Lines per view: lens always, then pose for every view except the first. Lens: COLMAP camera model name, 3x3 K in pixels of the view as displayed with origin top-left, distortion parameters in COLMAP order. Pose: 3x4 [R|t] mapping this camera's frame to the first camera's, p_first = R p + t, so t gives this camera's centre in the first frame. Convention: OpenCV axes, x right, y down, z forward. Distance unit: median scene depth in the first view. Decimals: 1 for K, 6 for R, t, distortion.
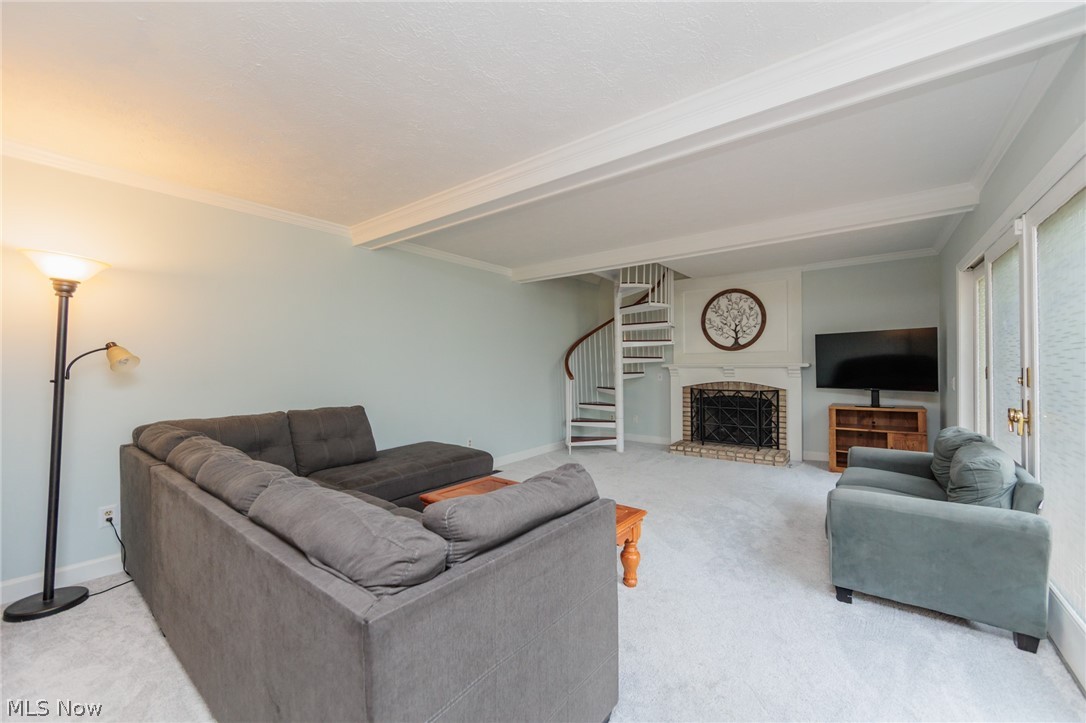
lens RADIAL K [[427.1, 0, 551.7], [0, 427.1, 363.9], [0, 0, 1]] dist [-0.000339, -0.000044]
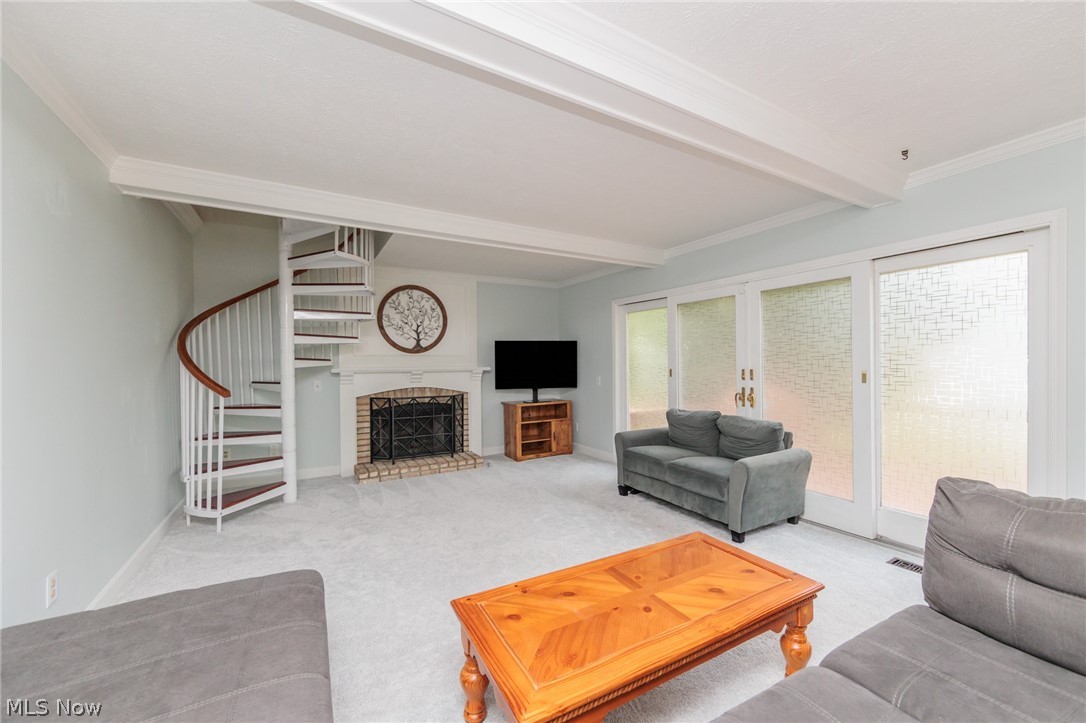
lens RADIAL K [[427.1, 0, 551.7], [0, 427.1, 363.9], [0, 0, 1]] dist [-0.000339, -0.000044]
pose [[0.387316, 0.004393, 0.921937, -0.302999], [0.003252, 0.999976, -0.006131, -0.002056], [-0.921941, 0.005373, 0.387292, 0.384417]]
